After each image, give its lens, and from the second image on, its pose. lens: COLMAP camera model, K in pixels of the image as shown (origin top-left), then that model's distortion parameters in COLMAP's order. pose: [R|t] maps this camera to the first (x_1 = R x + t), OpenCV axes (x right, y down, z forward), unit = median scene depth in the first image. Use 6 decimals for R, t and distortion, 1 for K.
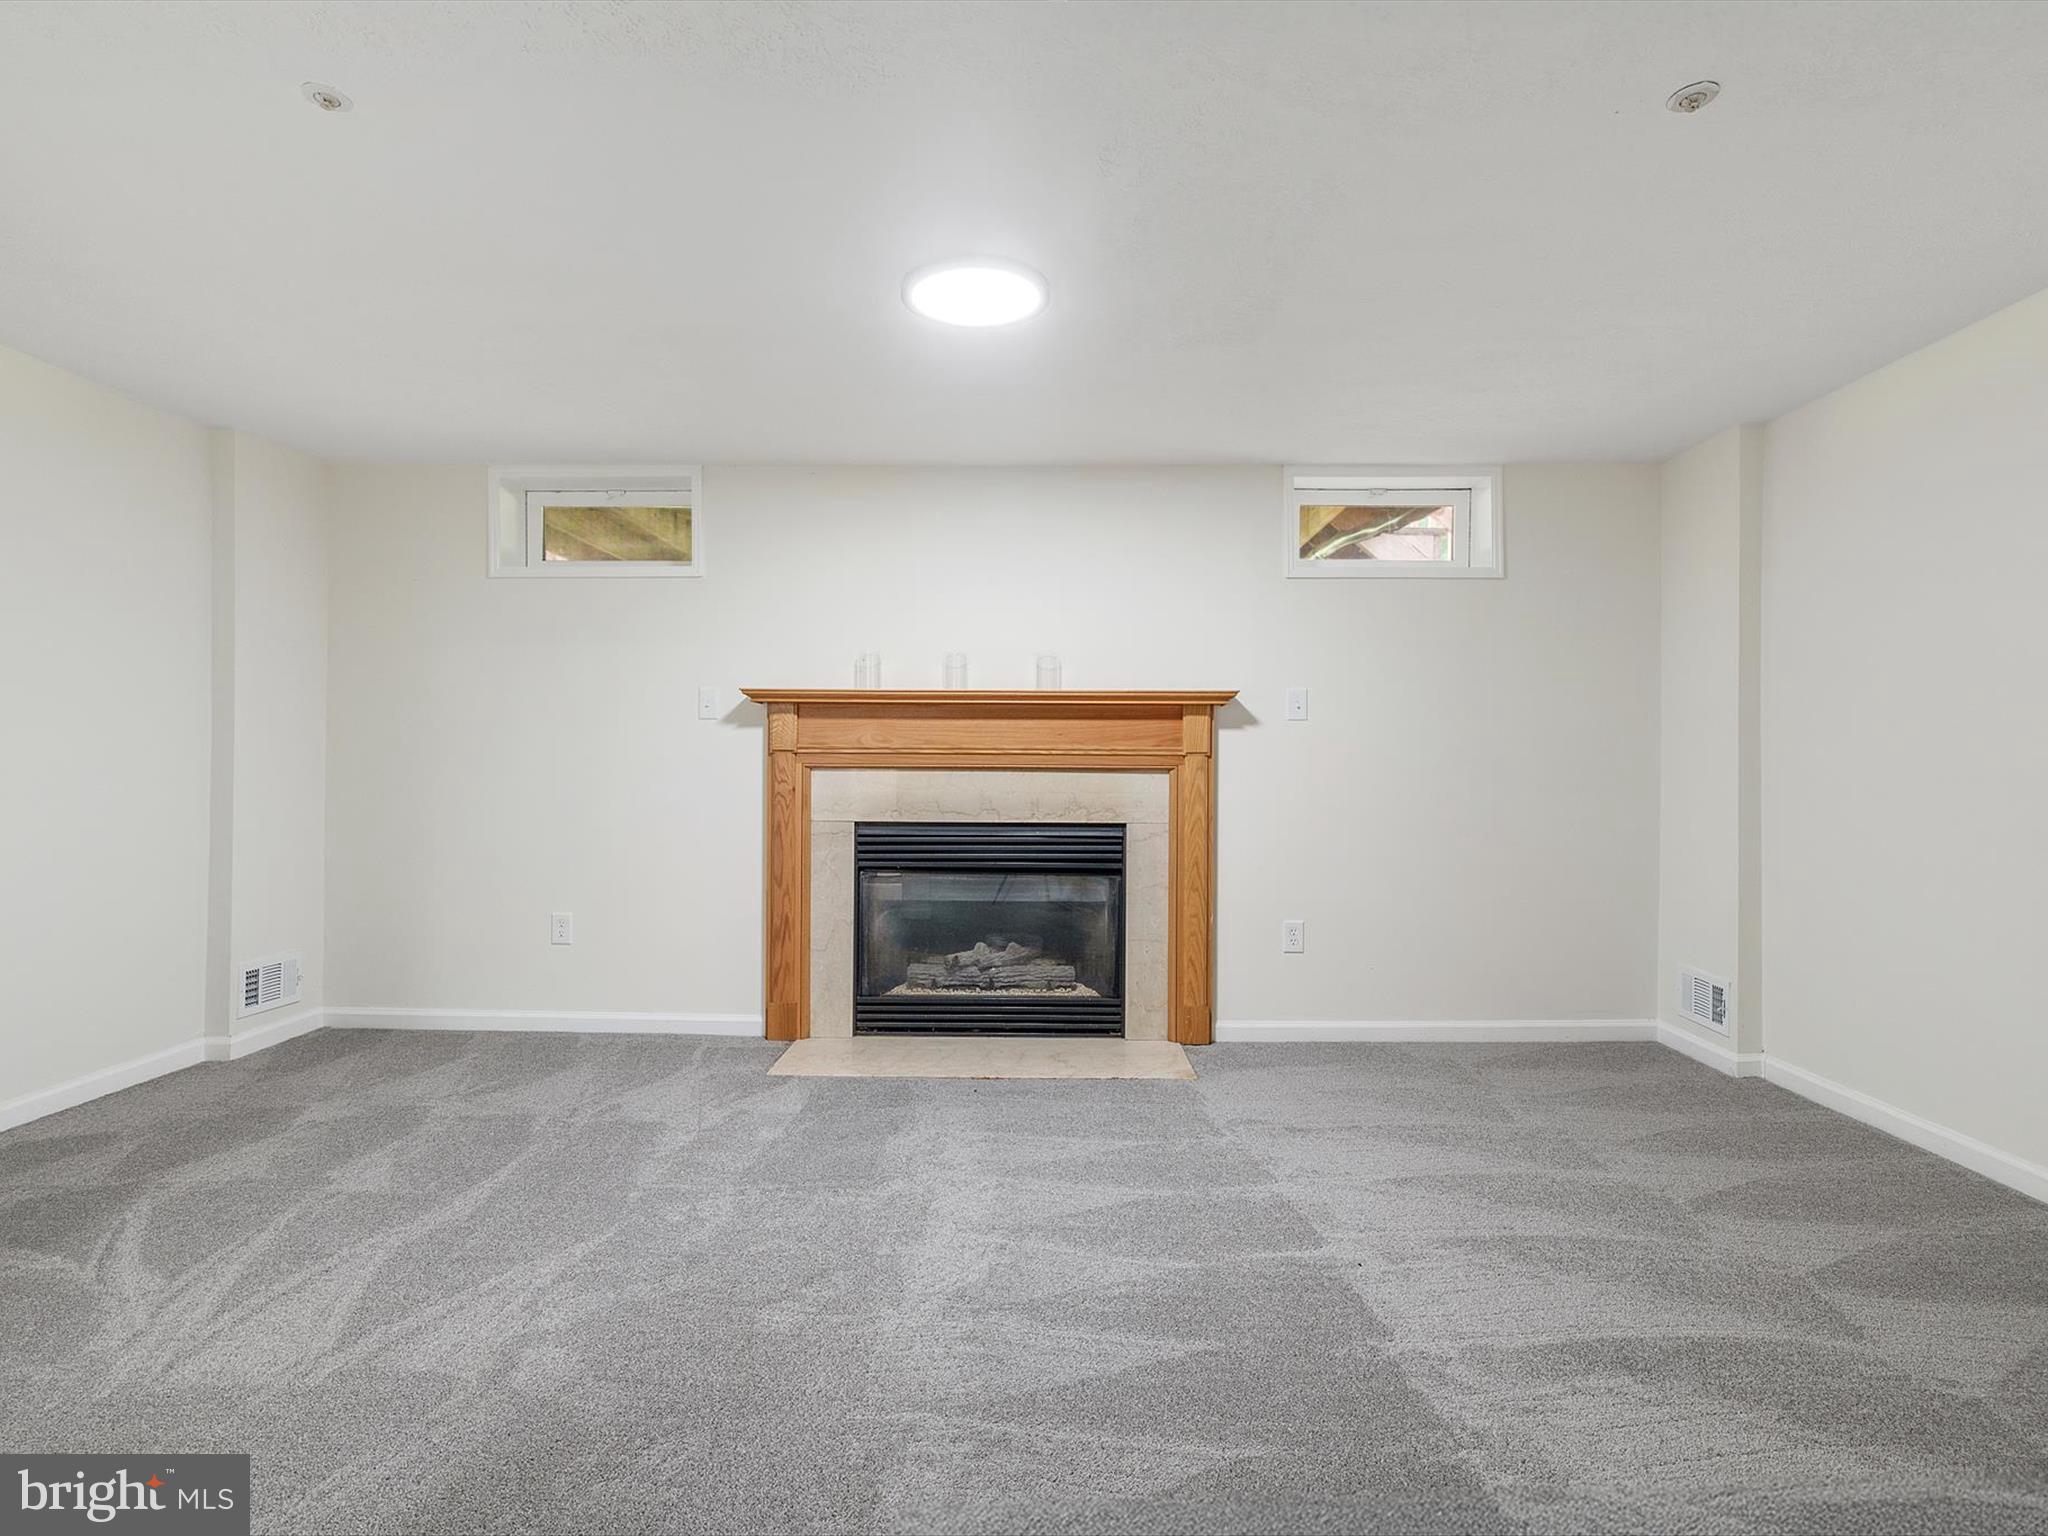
lens RADIAL K [[998.9, 0, 1024.0], [0, 998.9, 768.0], [0, 0, 1]] dist [-0.002135, 0.000092]
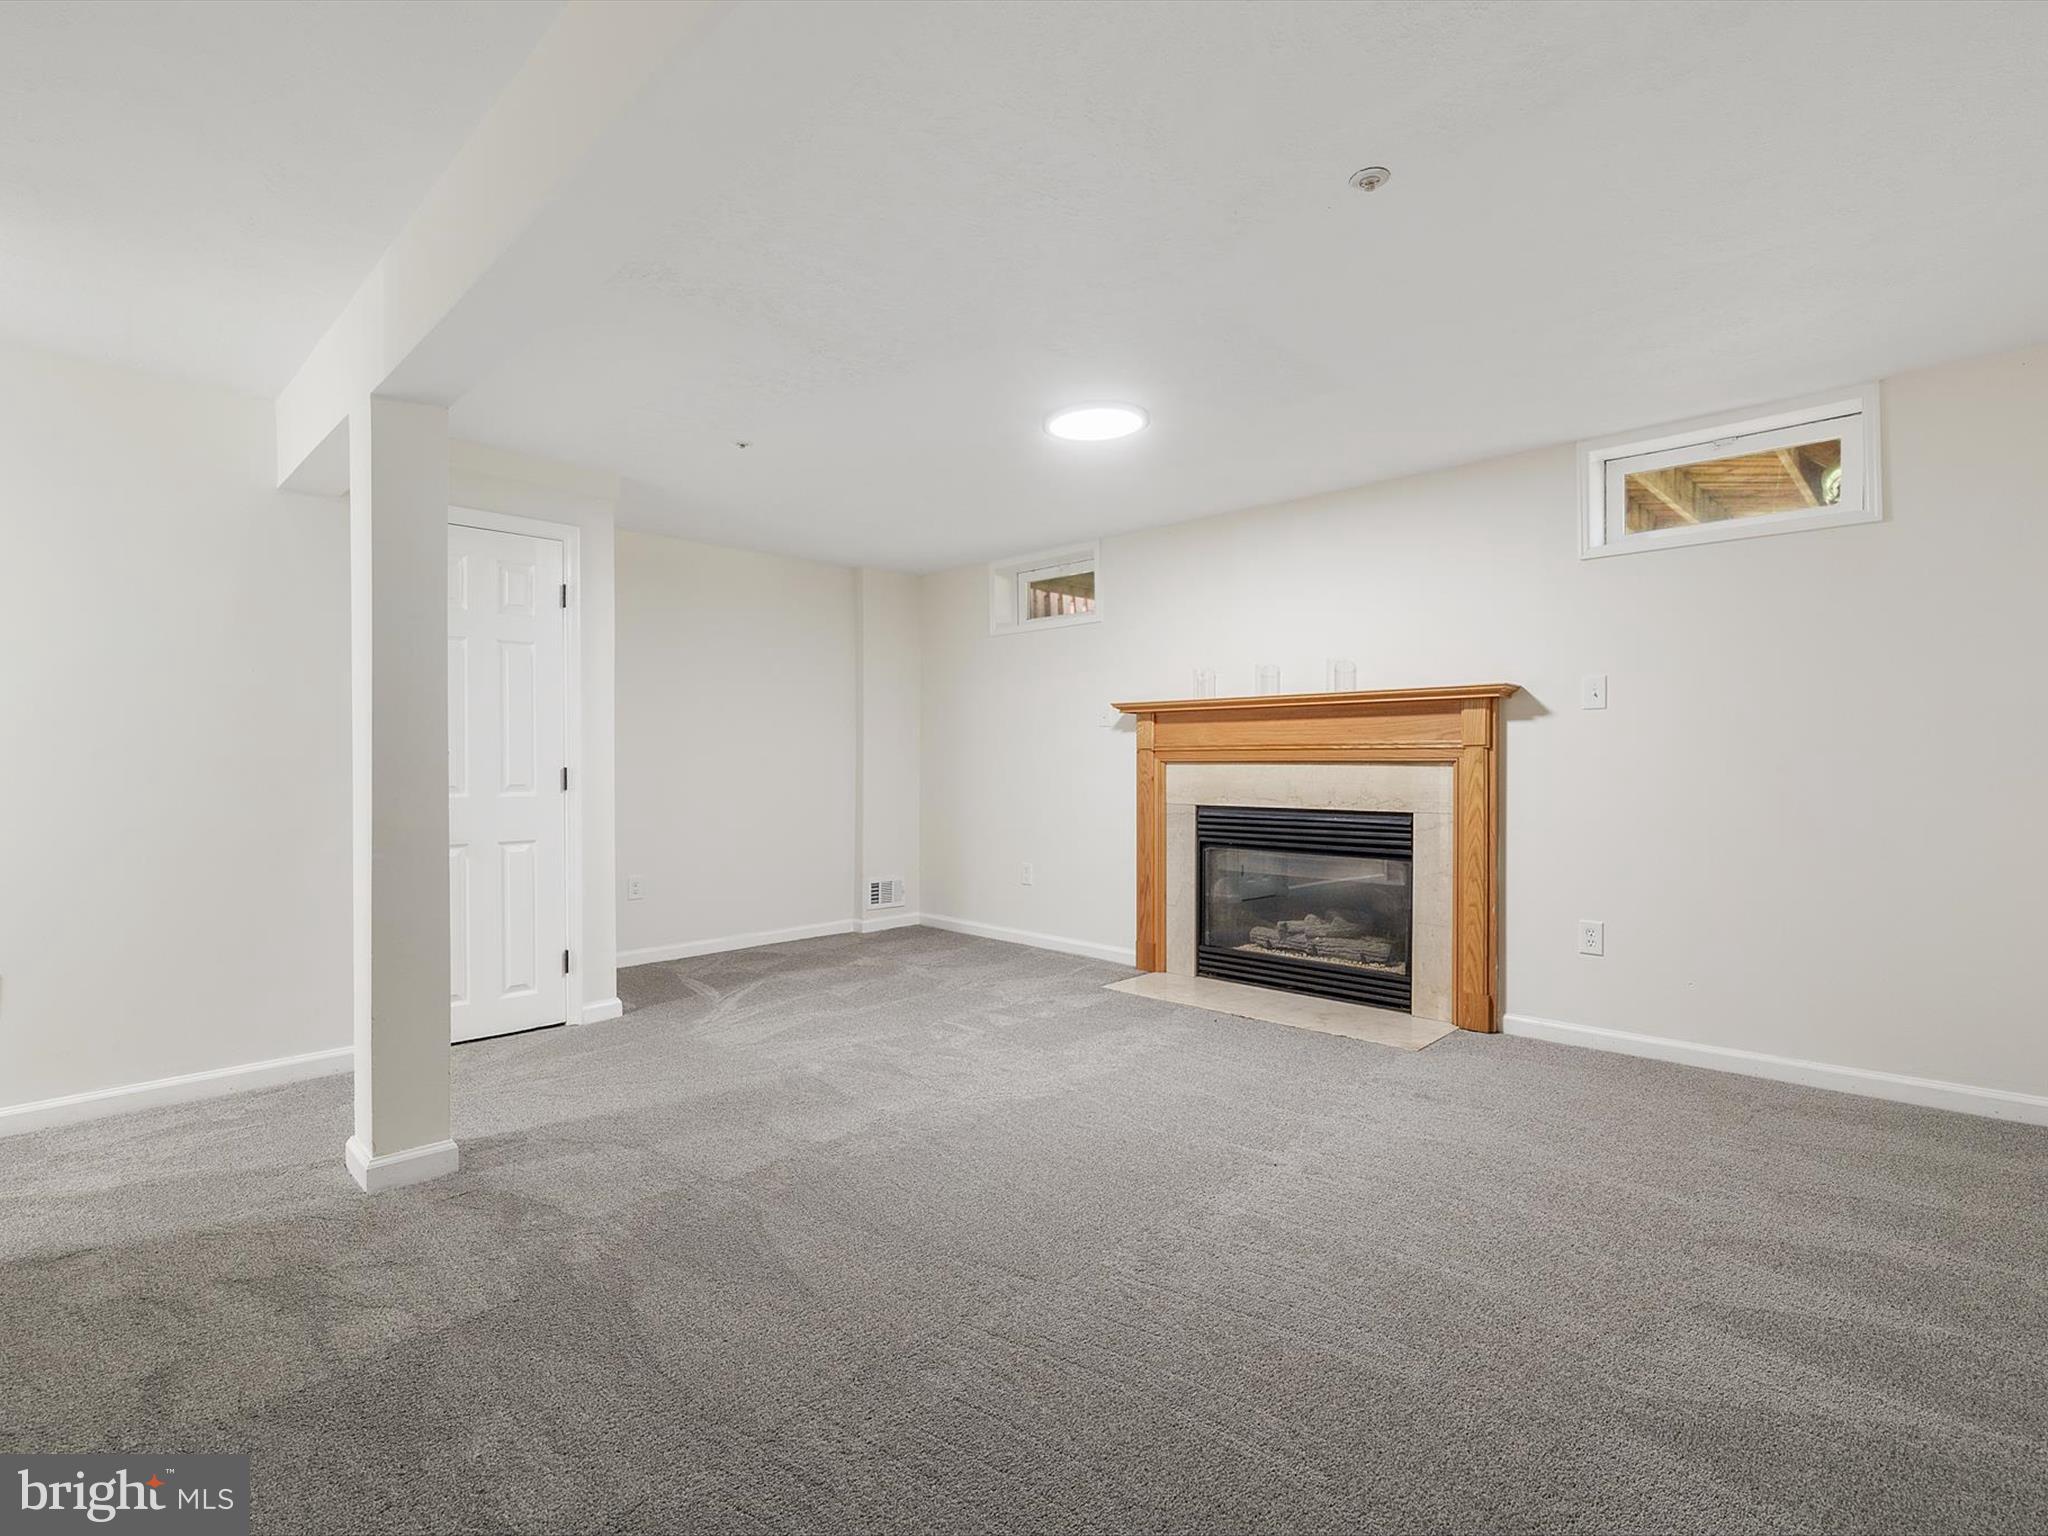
lens RADIAL K [[998.9, 0, 1024.0], [0, 998.9, 768.0], [0, 0, 1]] dist [-0.002135, 0.000092]
pose [[0.726837, -0.001965, -0.686807, 0.532768], [0.005503, 0.999980, 0.002963, 0.002396], [0.686788, -0.005933, 0.726834, -0.056850]]
